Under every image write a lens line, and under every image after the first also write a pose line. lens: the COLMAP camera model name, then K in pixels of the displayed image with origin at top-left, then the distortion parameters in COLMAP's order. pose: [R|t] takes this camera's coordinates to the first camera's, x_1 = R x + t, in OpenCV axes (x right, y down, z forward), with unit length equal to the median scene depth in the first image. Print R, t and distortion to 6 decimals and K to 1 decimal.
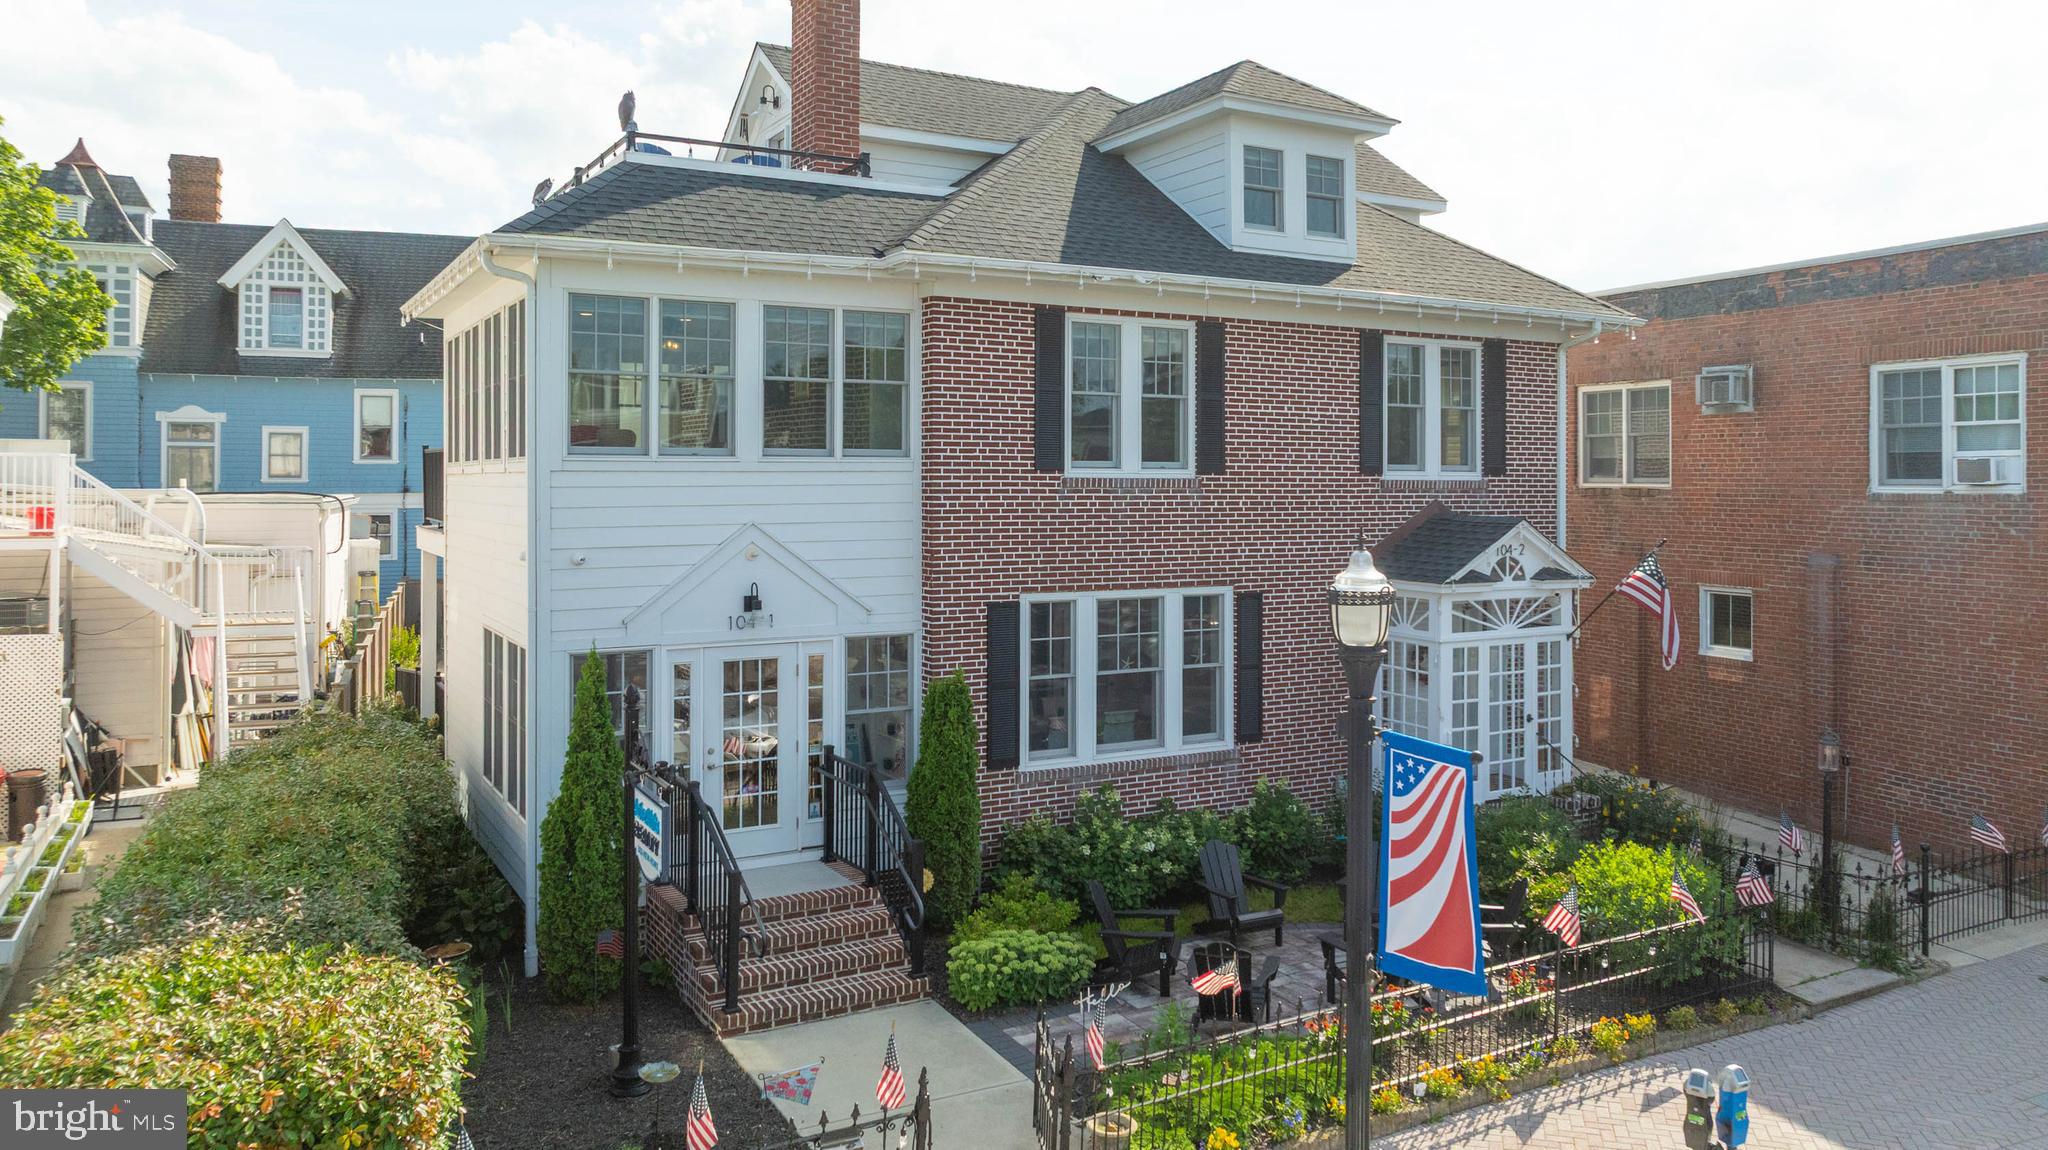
lens RADIAL K [[1492.6, 0, 1115.8], [0, 1492.6, 476.2], [0, 0, 1]] dist [-0.033433, 0.020038]
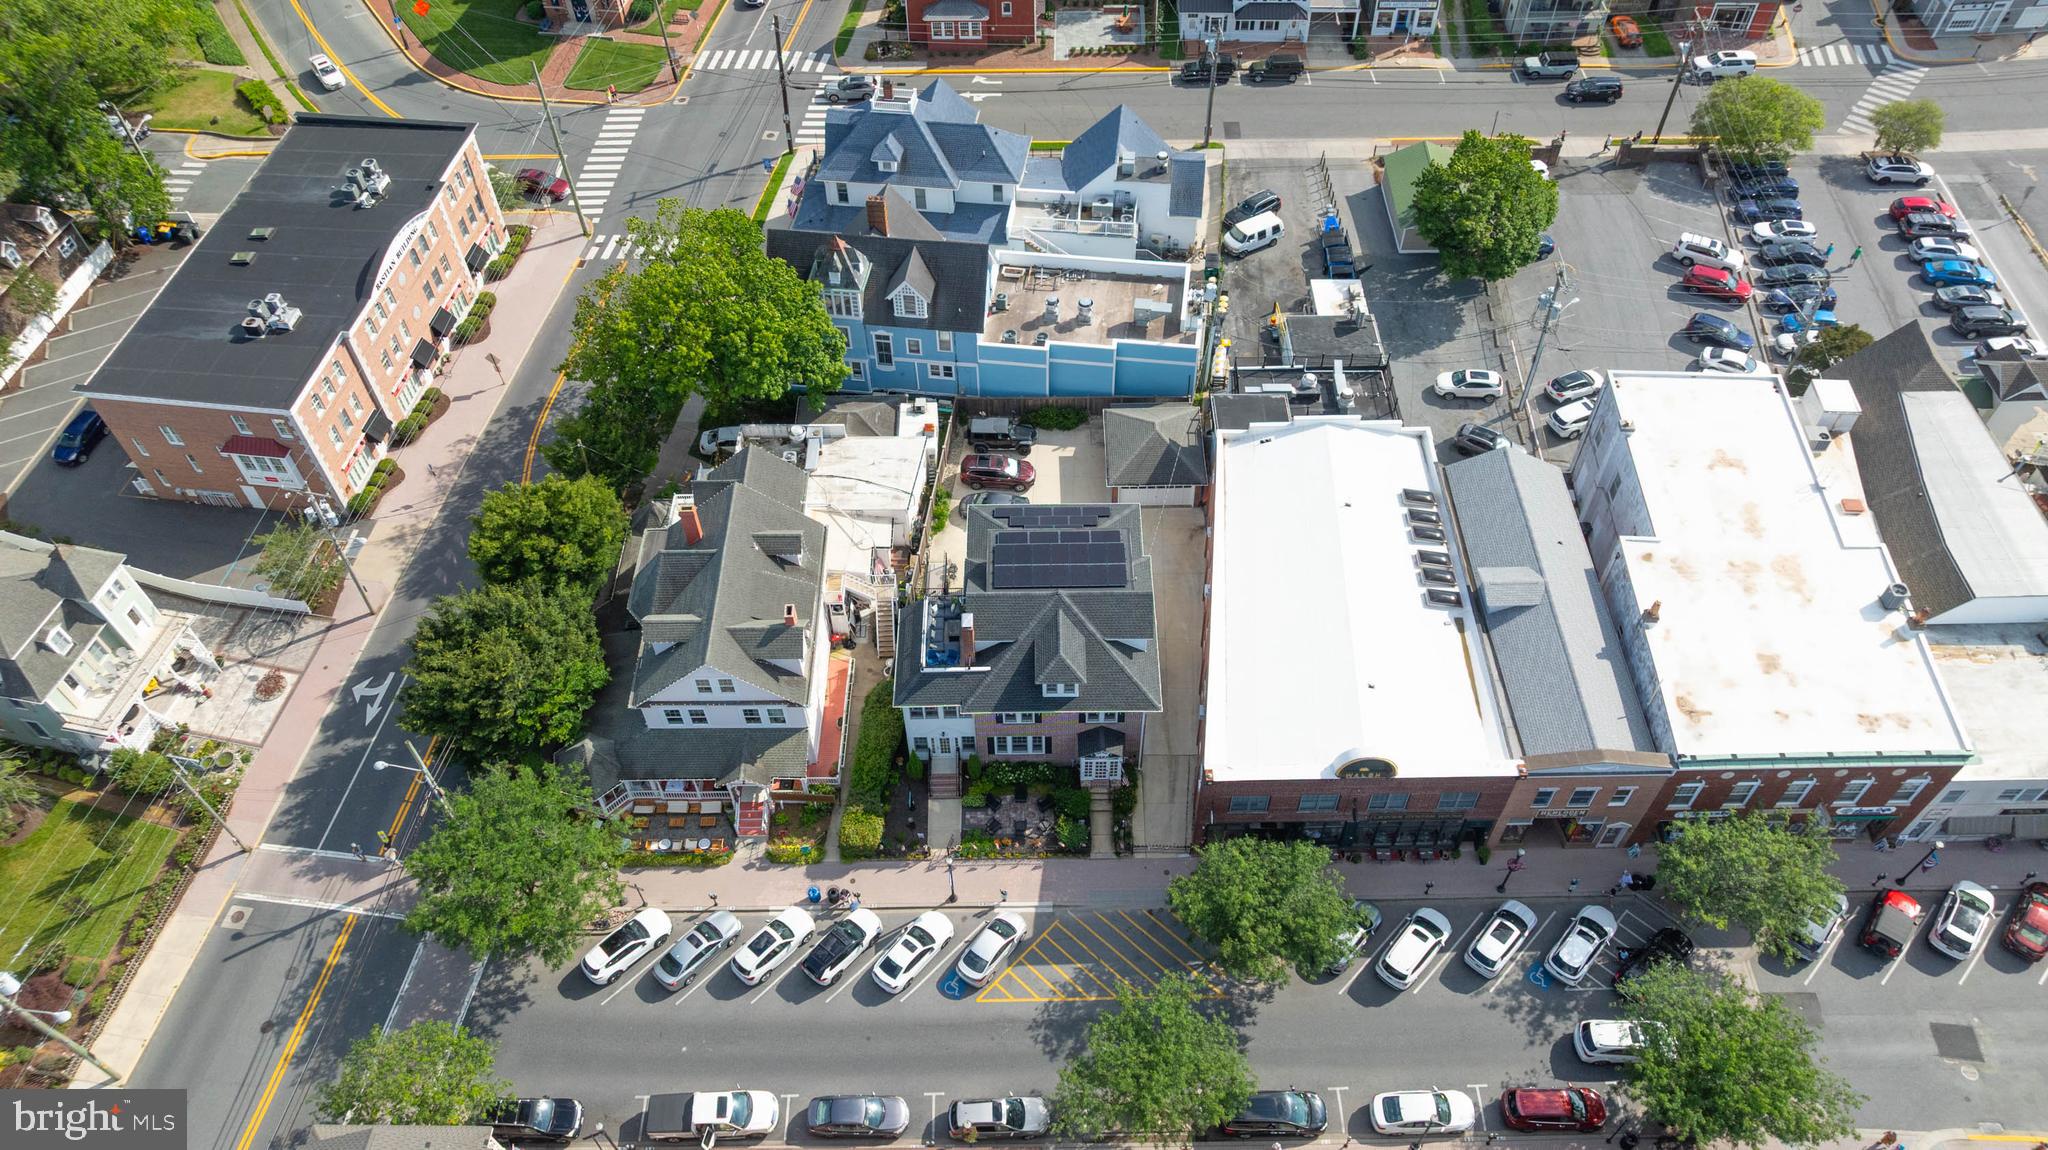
lens RADIAL K [[1492.6, 0, 1022.5], [0, 1492.6, 570.1], [0, 0, 1]] dist [-0.033433, 0.020038]
pose [[0.853447, 0.394196, -0.340936, 1.462596], [0.015250, 0.634994, 0.772366, -4.021718], [0.520956, -0.664374, 0.535923, -1.273314]]
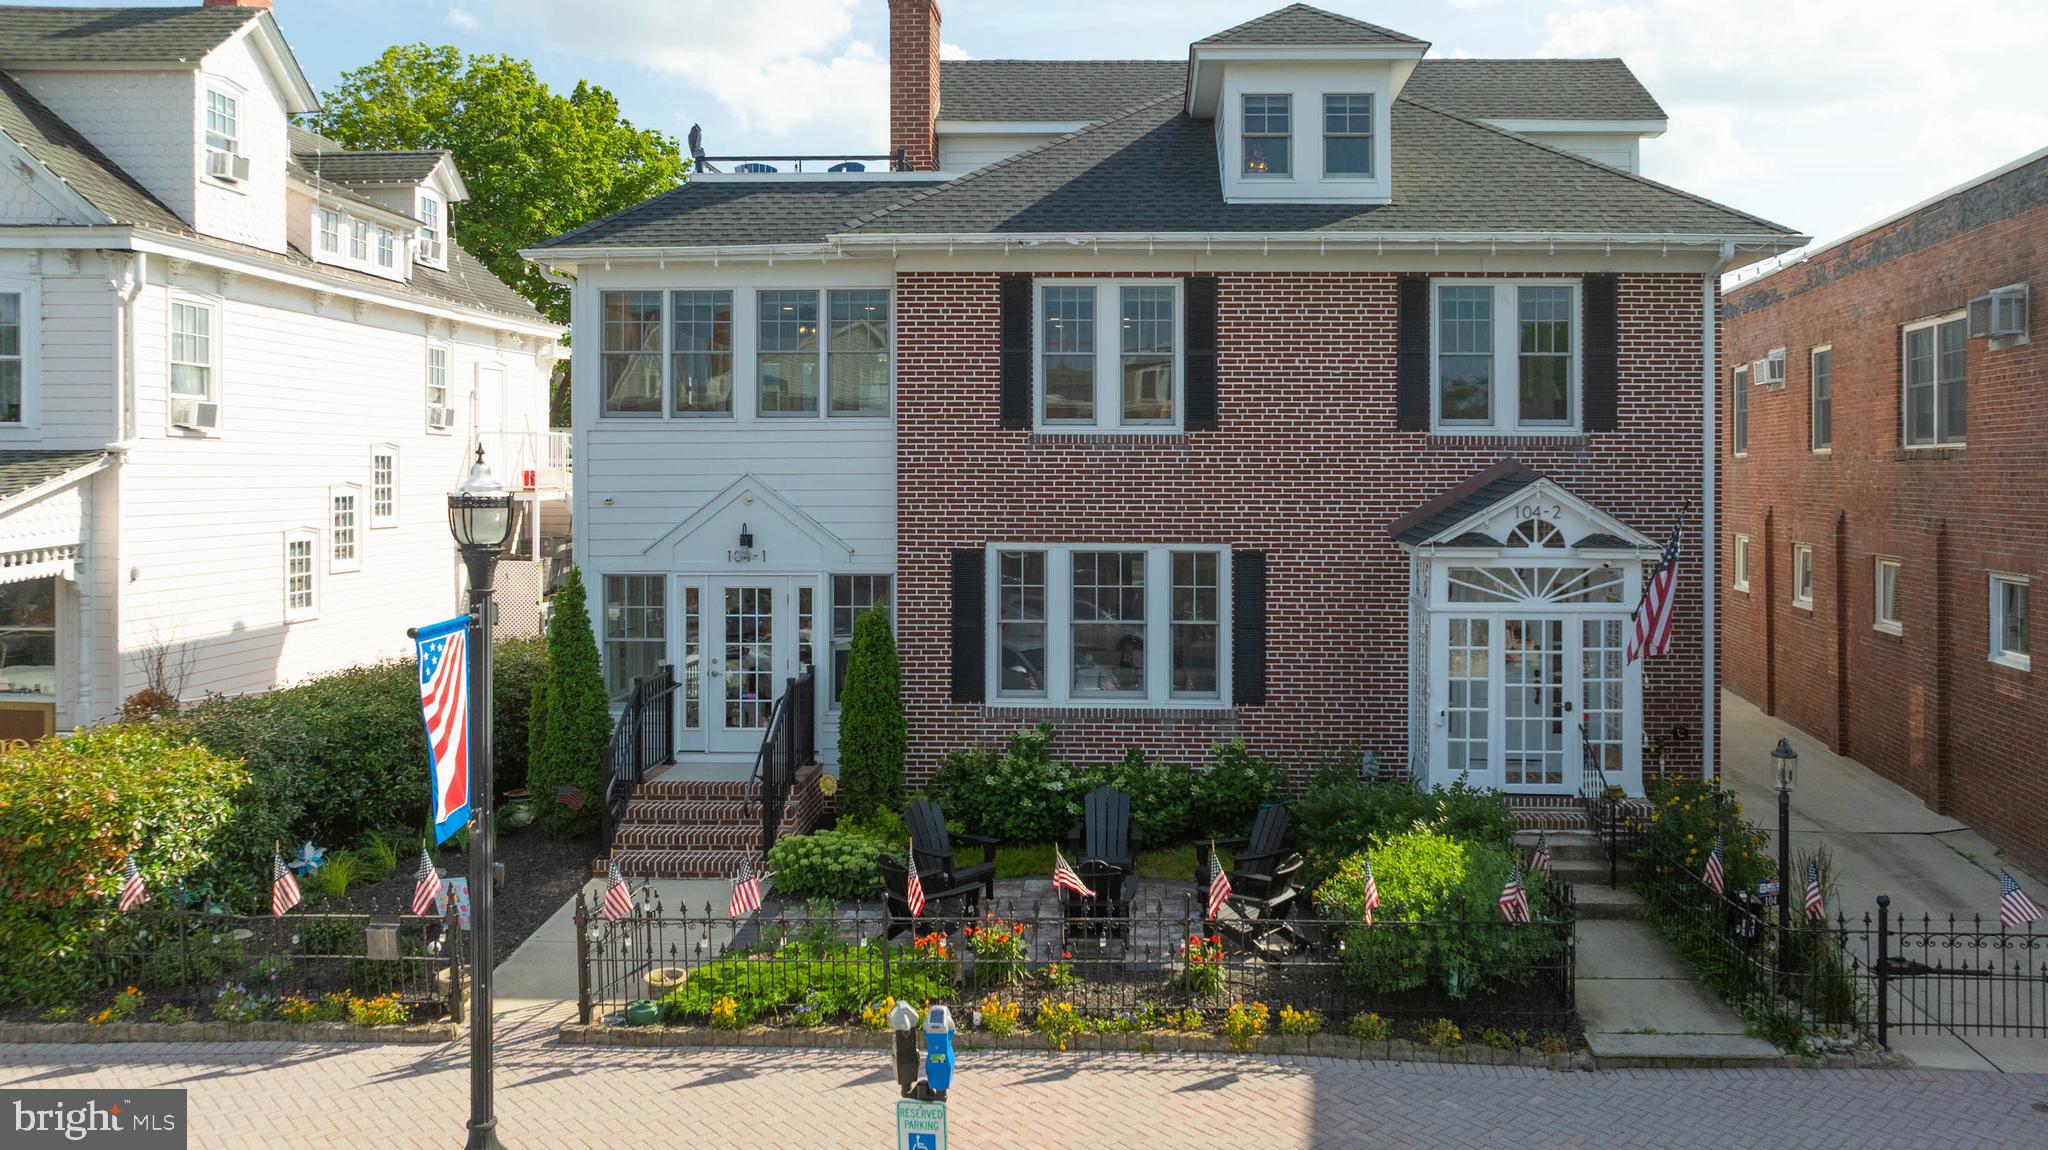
lens RADIAL K [[1492.6, 0, 1111.5], [0, 1492.6, 484.3], [0, 0, 1]] dist [-0.033433, 0.020038]
pose [[0.838908, 0.002027, -0.544269, 0.554631], [0.002465, 0.999969, 0.007524, 0.026941], [0.544267, -0.007653, 0.838877, 0.132730]]
